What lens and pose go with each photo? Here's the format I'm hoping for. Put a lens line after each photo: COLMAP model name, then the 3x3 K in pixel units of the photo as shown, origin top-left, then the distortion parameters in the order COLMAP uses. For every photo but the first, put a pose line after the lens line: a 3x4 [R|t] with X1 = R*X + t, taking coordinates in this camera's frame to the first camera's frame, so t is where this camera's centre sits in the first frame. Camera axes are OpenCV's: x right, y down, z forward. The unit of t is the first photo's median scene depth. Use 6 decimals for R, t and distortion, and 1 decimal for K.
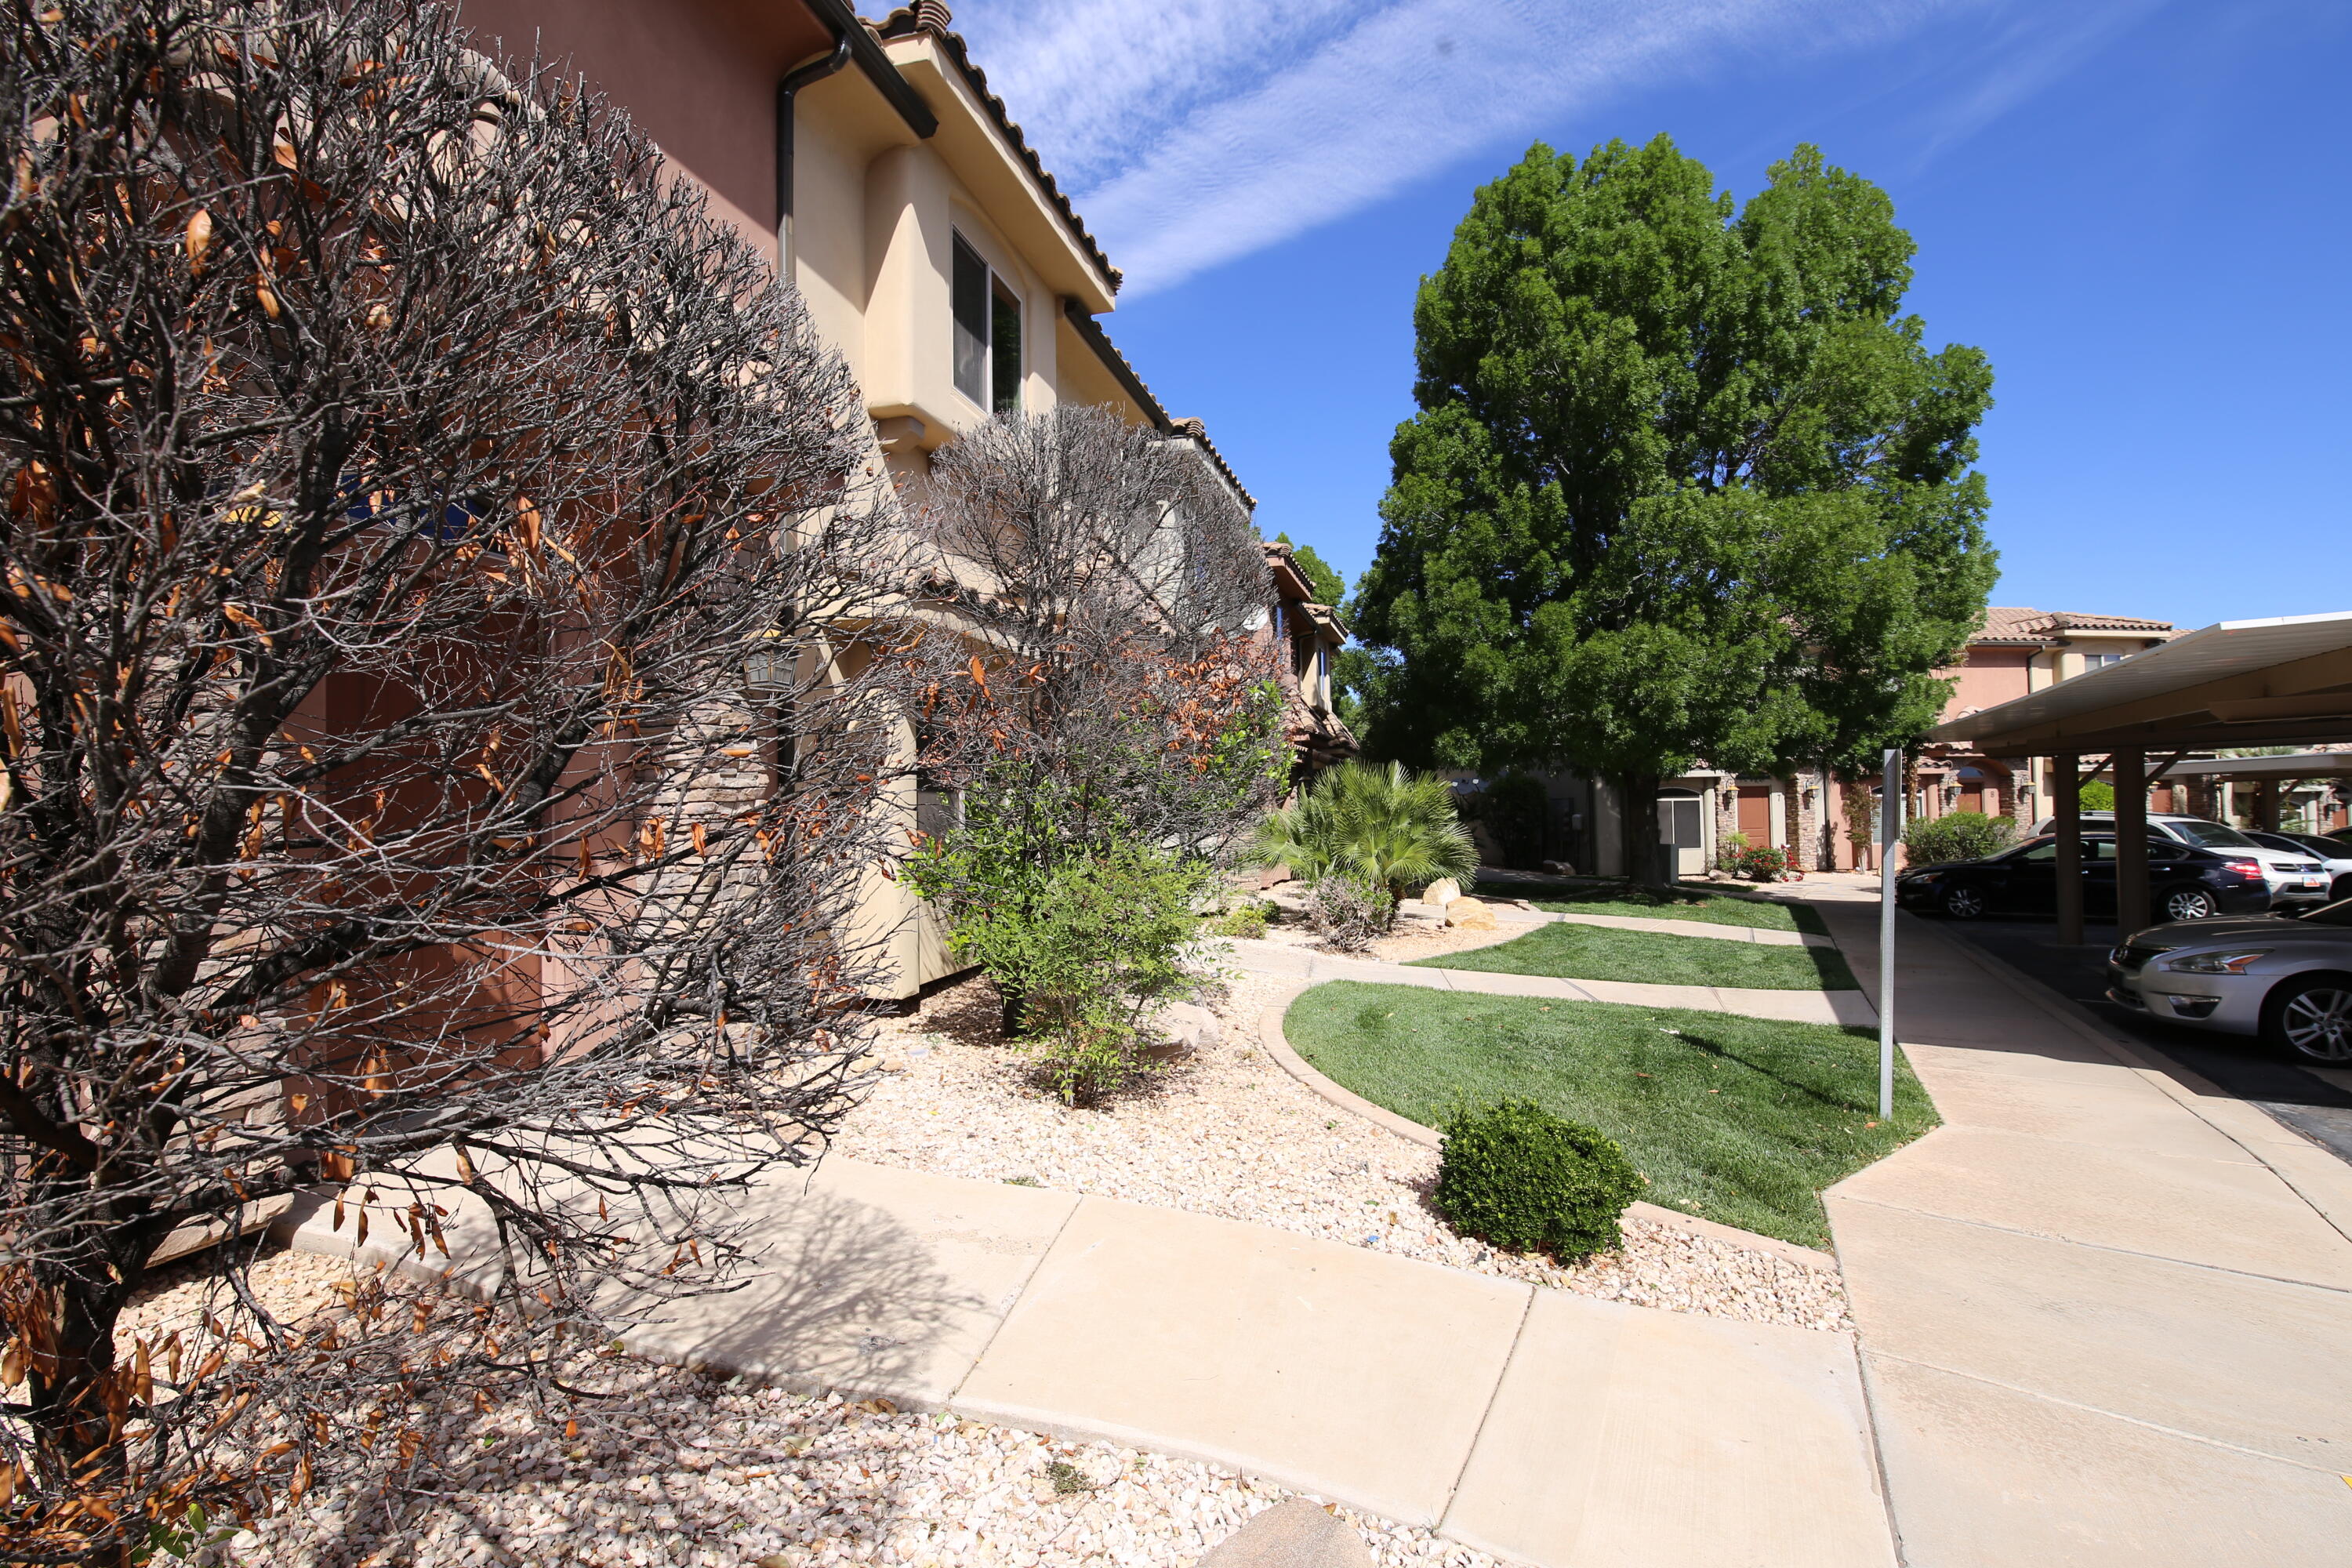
lens RADIAL K [[1014.9, 0, 1186.4], [0, 1014.9, 774.6], [0, 0, 1]] dist [-0.001840, -0.007964]
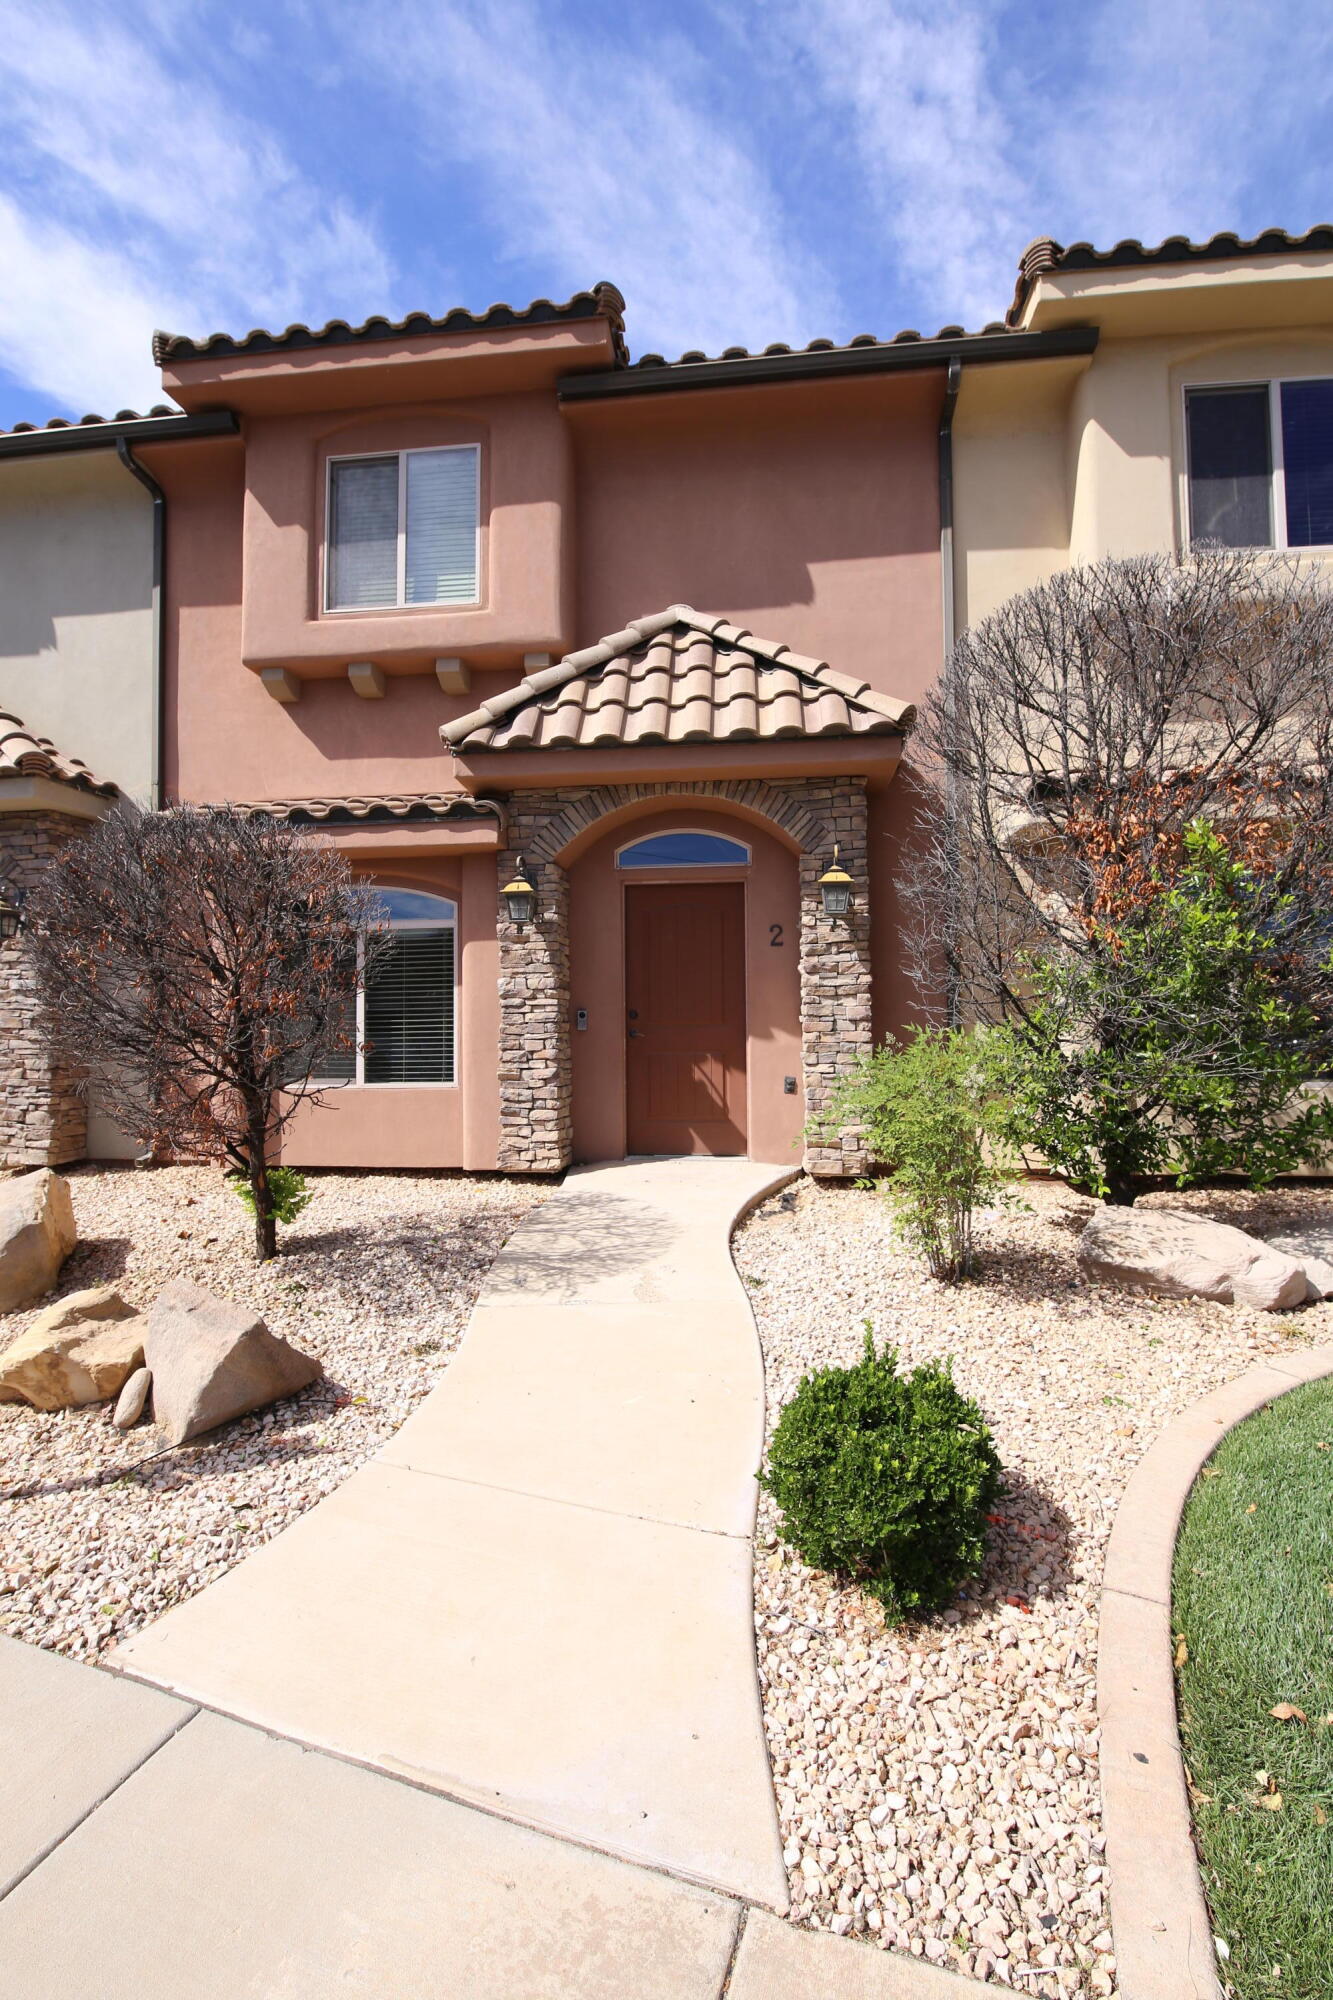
lens RADIAL K [[863.0, 0, 666.5], [0, 863.0, 1000.0], [0, 0, 1]] dist [-0.001840, -0.007964]
pose [[0.158083, -0.016465, -0.987289, 1.186470], [0.035467, 0.999310, -0.010987, 0.063054], [0.986789, -0.033280, 0.158558, 0.929142]]
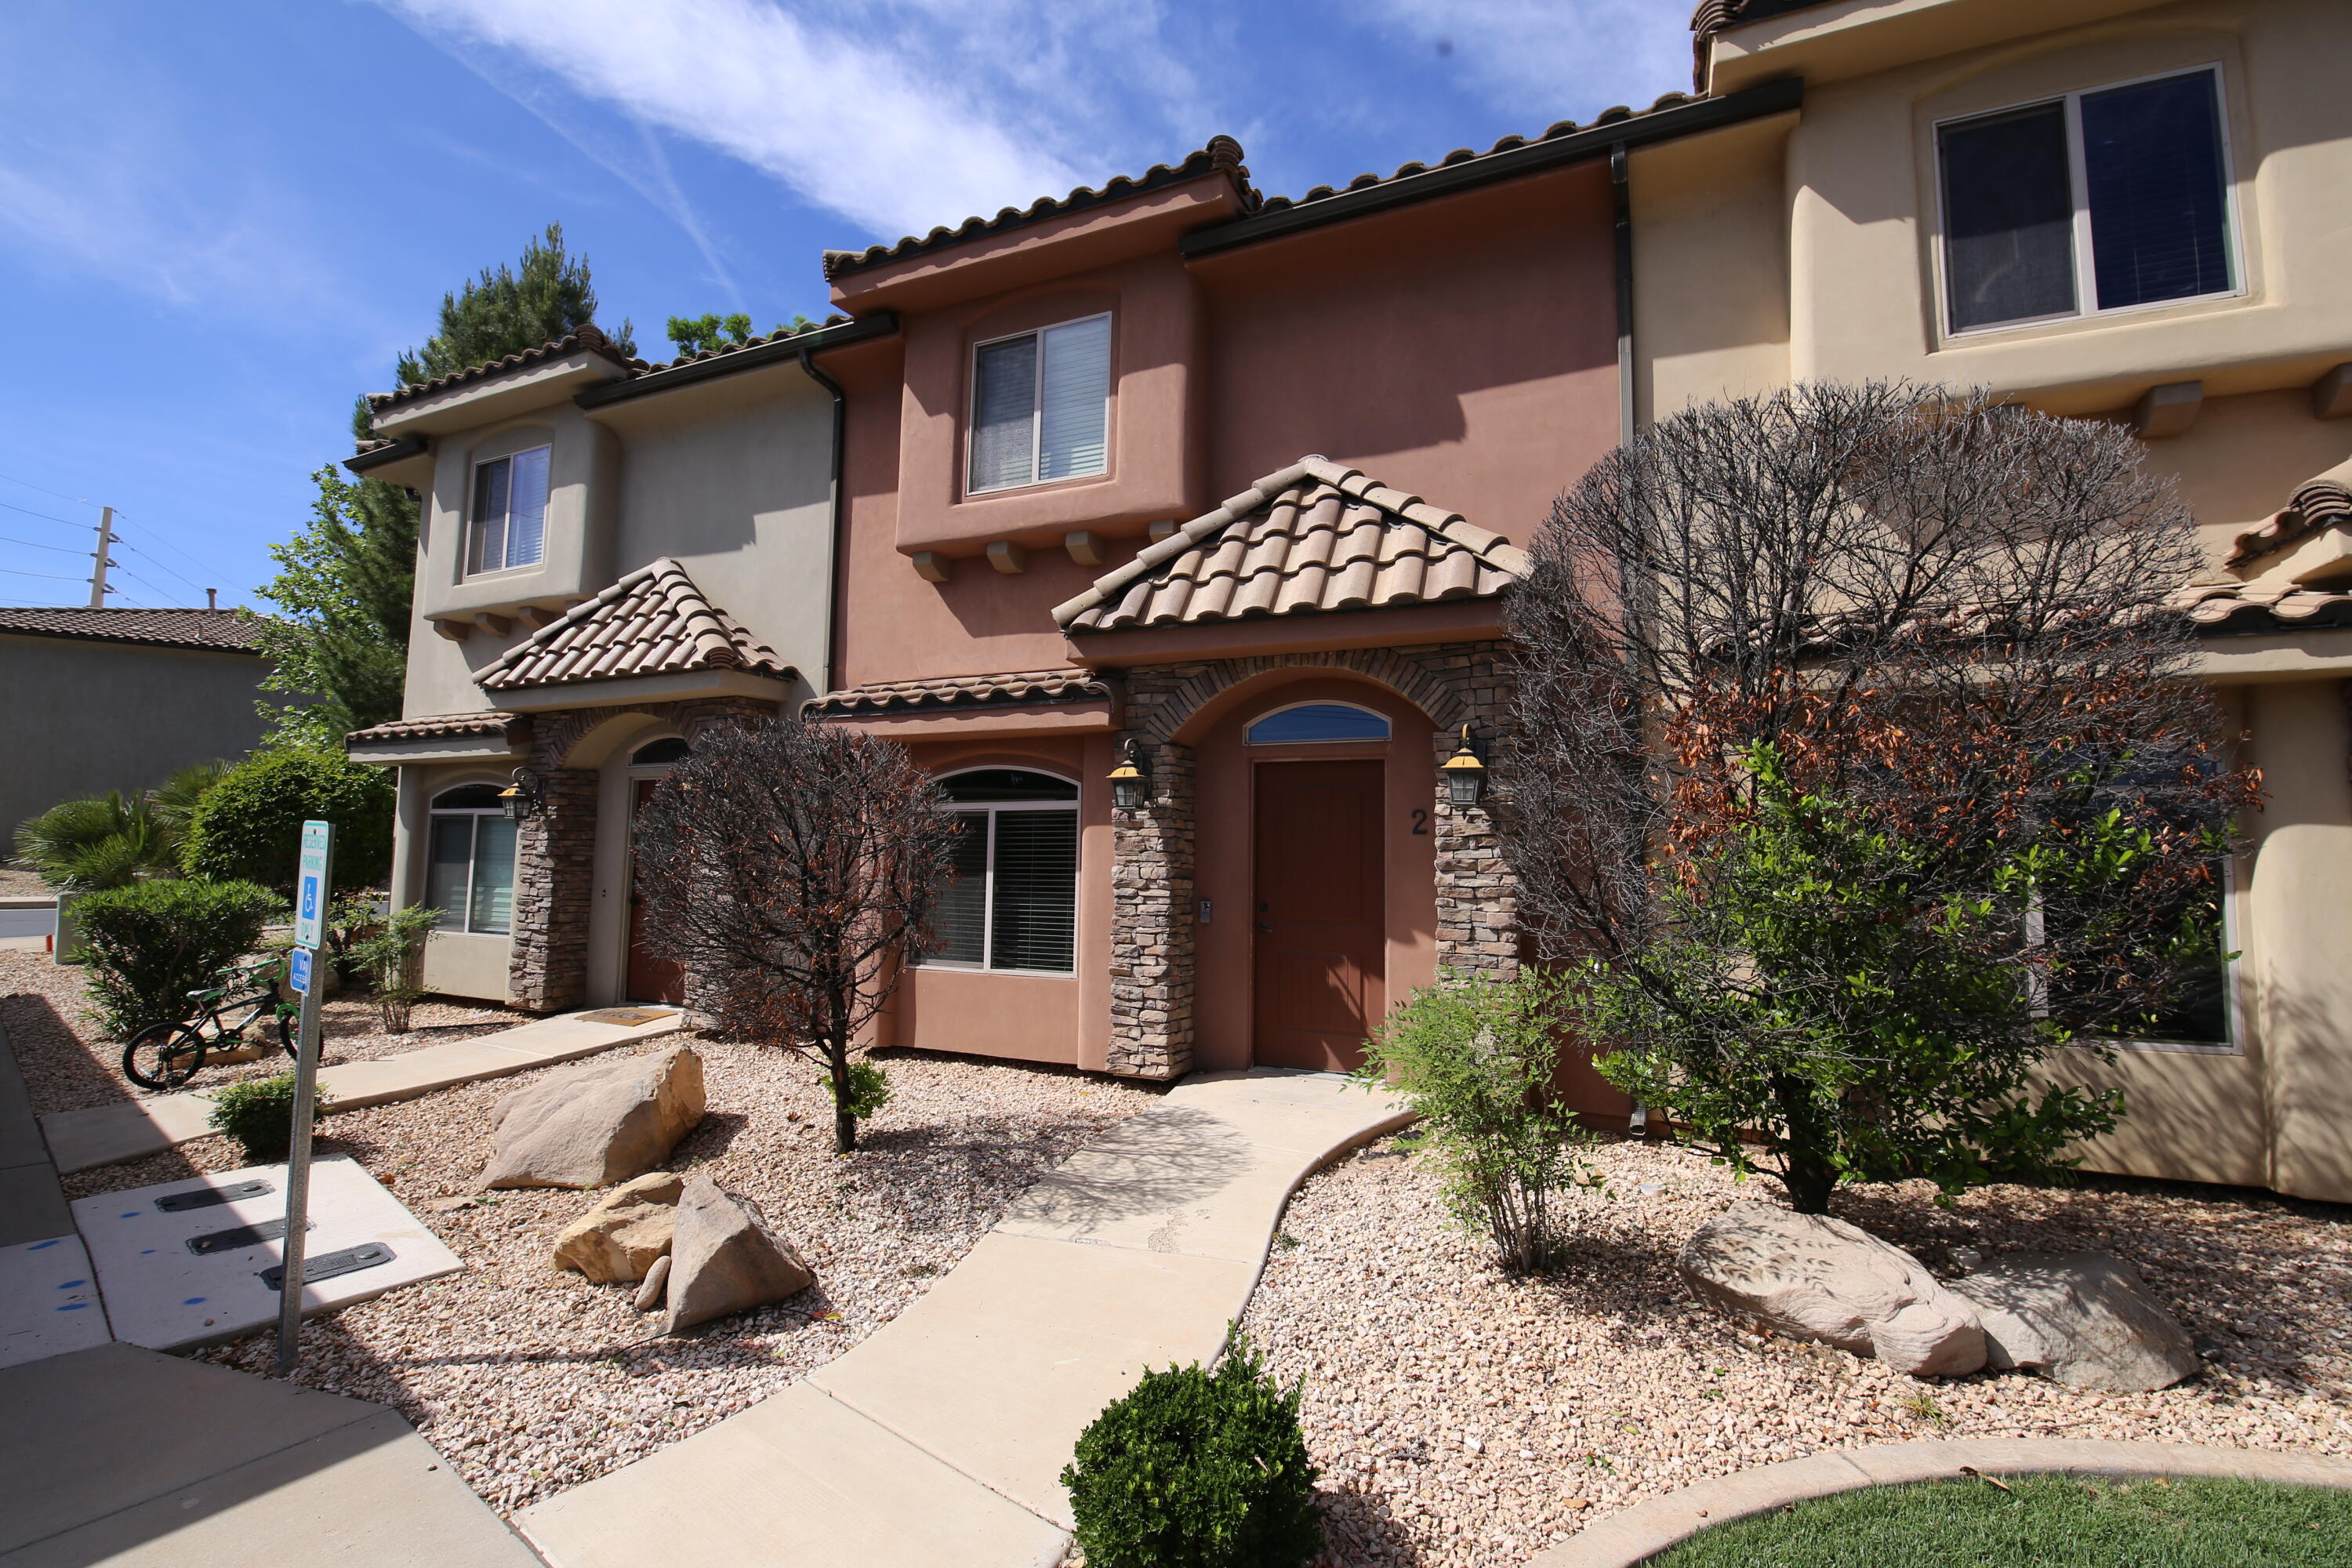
lens RADIAL K [[1014.9, 0, 1186.4], [0, 1014.9, 774.6], [0, 0, 1]] dist [-0.001840, -0.007964]
pose [[-0.145483, -0.072755, -0.986682, 1.338852], [0.017310, 0.996953, -0.076065, -0.056795], [0.989209, -0.028146, -0.143781, 1.370434]]
